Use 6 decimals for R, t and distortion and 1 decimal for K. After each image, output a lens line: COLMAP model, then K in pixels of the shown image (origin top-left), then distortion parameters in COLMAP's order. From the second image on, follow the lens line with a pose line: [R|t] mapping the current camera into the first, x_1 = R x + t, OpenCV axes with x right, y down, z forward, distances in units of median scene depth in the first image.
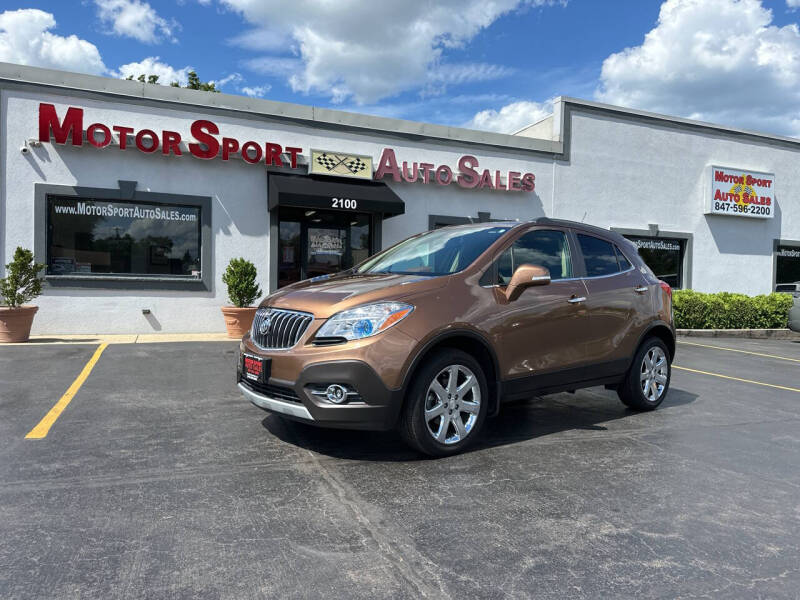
lens RADIAL K [[558.9, 0, 400.0], [0, 558.9, 300.0], [0, 0, 1]] dist [0.085226, -0.129790]
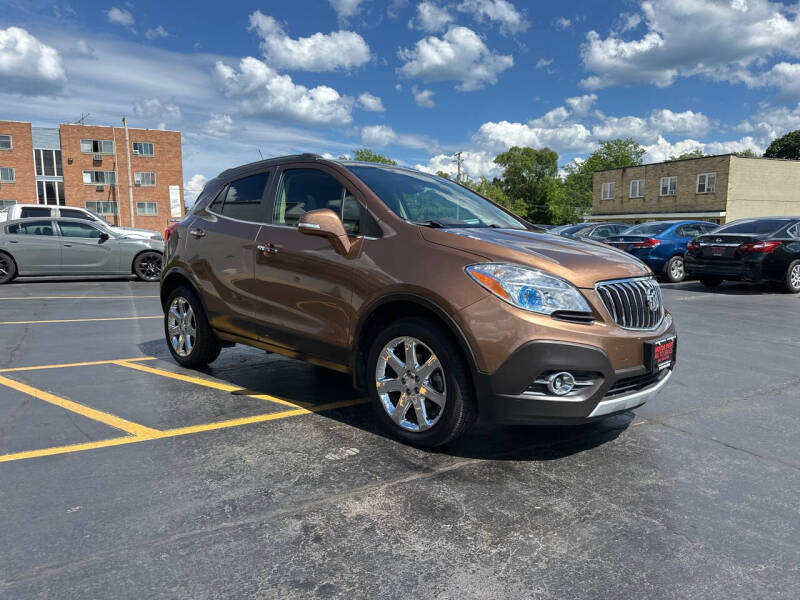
lens RADIAL K [[556.5, 0, 399.1], [0, 556.5, 309.1], [0, 0, 1]] dist [0.061621, -0.084314]
pose [[-0.115466, -0.159670, 0.980394, -0.347659], [0.017720, 0.986508, 0.162752, -0.027224], [-0.993153, 0.036165, -0.111079, 0.515062]]
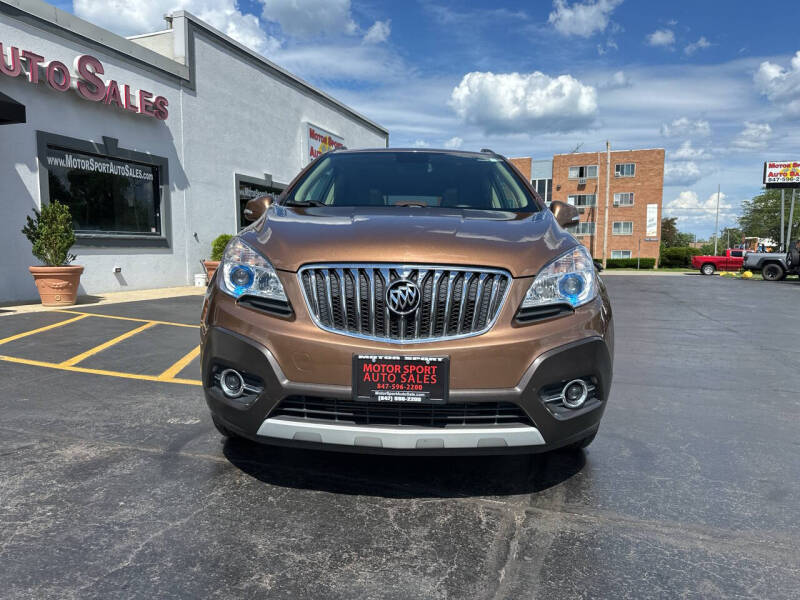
lens RADIAL K [[565.3, 0, 400.0], [0, 565.3, 300.0], [0, 0, 1]] dist [0.031519, -0.038733]
pose [[0.659343, -0.083074, 0.747238, -0.226951], [0.021990, 0.995582, 0.091280, 0.000221], [-0.751520, -0.043754, 0.658257, 0.234772]]
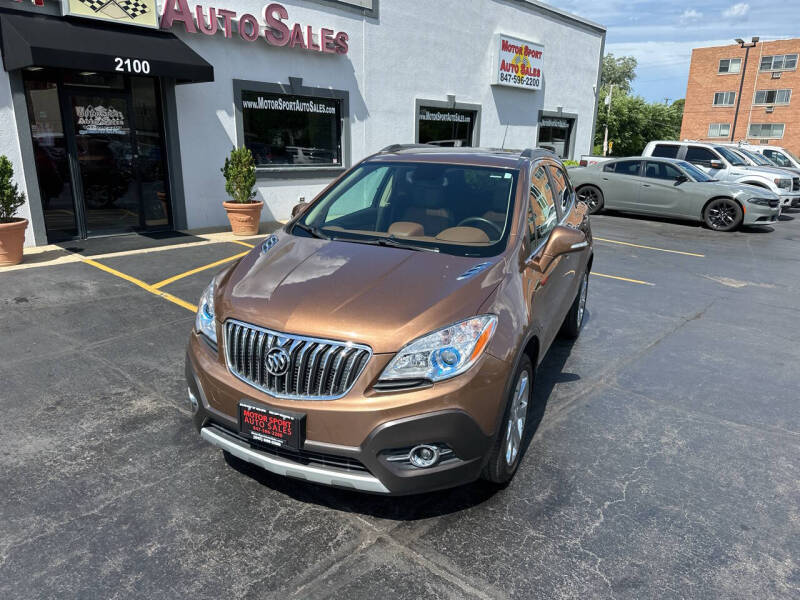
lens RADIAL K [[565.3, 0, 400.0], [0, 565.3, 300.0], [0, 0, 1]] dist [0.031519, -0.038733]
pose [[0.898306, -0.121956, 0.422105, -0.136152], [0.007740, 0.964949, 0.262324, -0.069984], [-0.439302, -0.232380, 0.867763, 0.136585]]
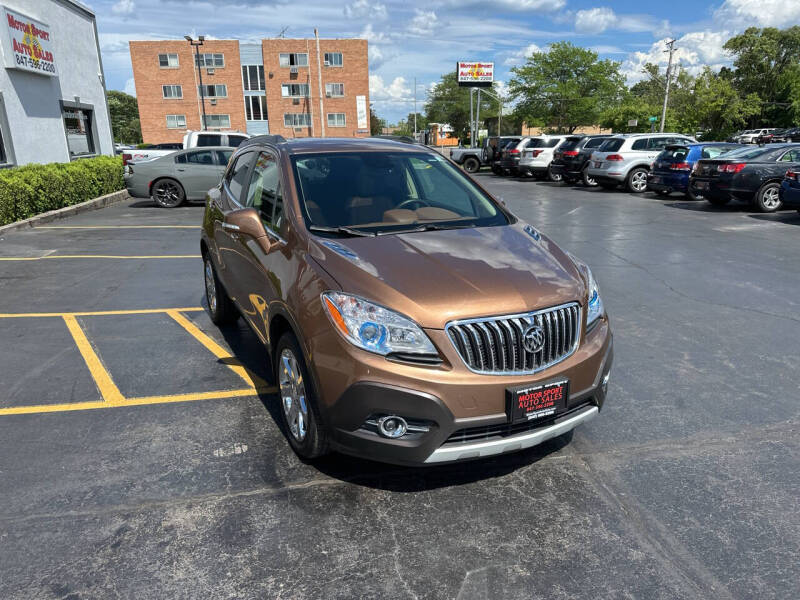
lens RADIAL K [[565.3, 0, 400.0], [0, 565.3, 300.0], [0, 0, 1]] dist [0.031519, -0.038733]
pose [[0.216076, -0.297125, 0.930069, -0.324062], [0.038407, 0.954421, 0.295982, -0.075891], [-0.975621, -0.028234, 0.217639, 0.361518]]
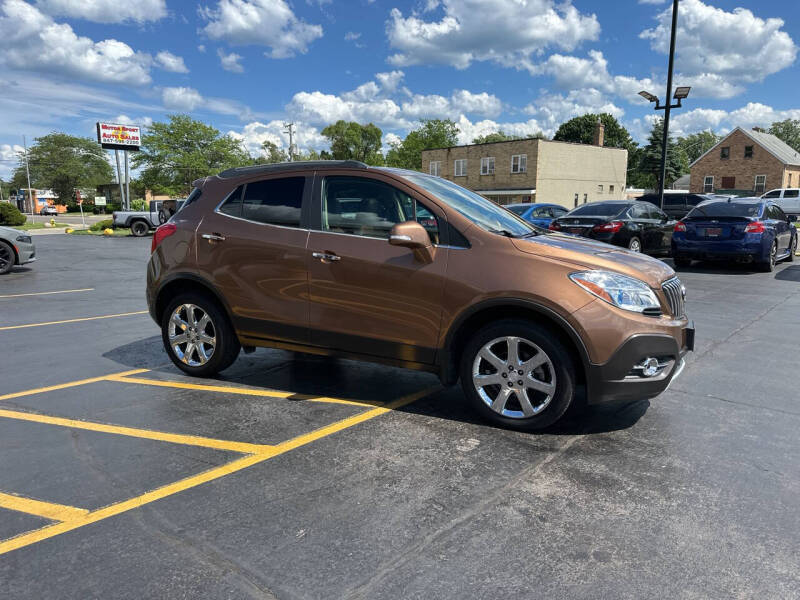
lens RADIAL K [[555.3, 0, 400.0], [0, 555.3, 300.0], [0, 0, 1]] dist [0.066814, -0.092250]
pose [[-0.416324, -0.177183, 0.891785, -0.331164], [0.010057, 0.979871, 0.199379, -0.053273], [-0.909161, 0.091975, -0.406162, 0.668430]]
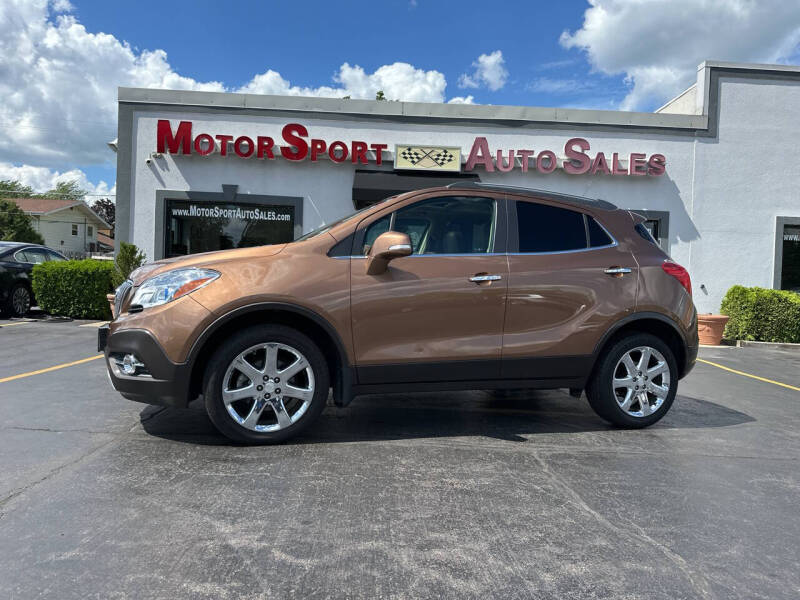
lens RADIAL K [[560.8, 0, 400.0], [0, 560.8, 300.0], [0, 0, 1]] dist [0.091383, -0.141412]
pose [[0.938284, 0.018336, -0.345378, 0.206220], [-0.024203, 0.999627, -0.012684, 0.019200], [0.345017, 0.020260, 0.938378, 0.081530]]
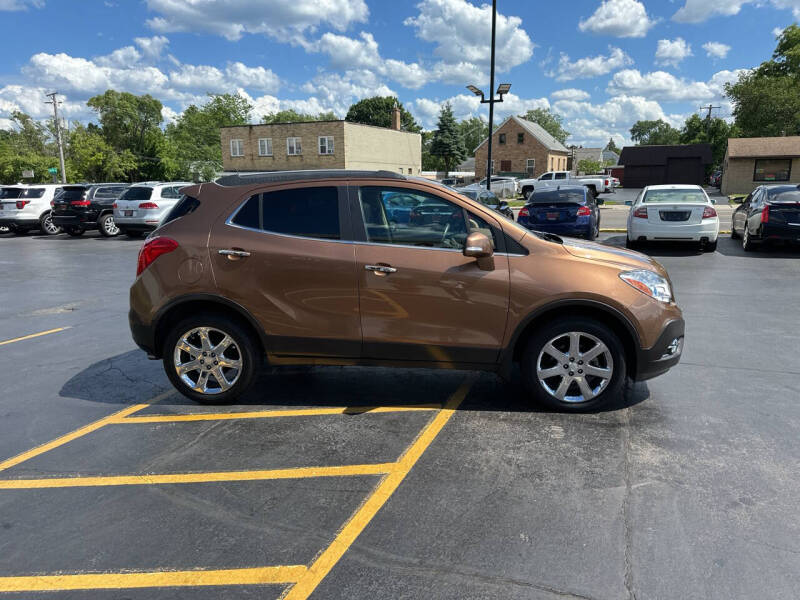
lens RADIAL K [[556.5, 0, 399.1], [0, 556.5, 309.1], [0, 0, 1]] dist [0.061621, -0.084314]
pose [[-0.712367, -0.172935, 0.680167, -0.239734], [0.005121, 0.967858, 0.251445, -0.075614], [-0.701788, 0.182604, -0.688585, 0.812852]]
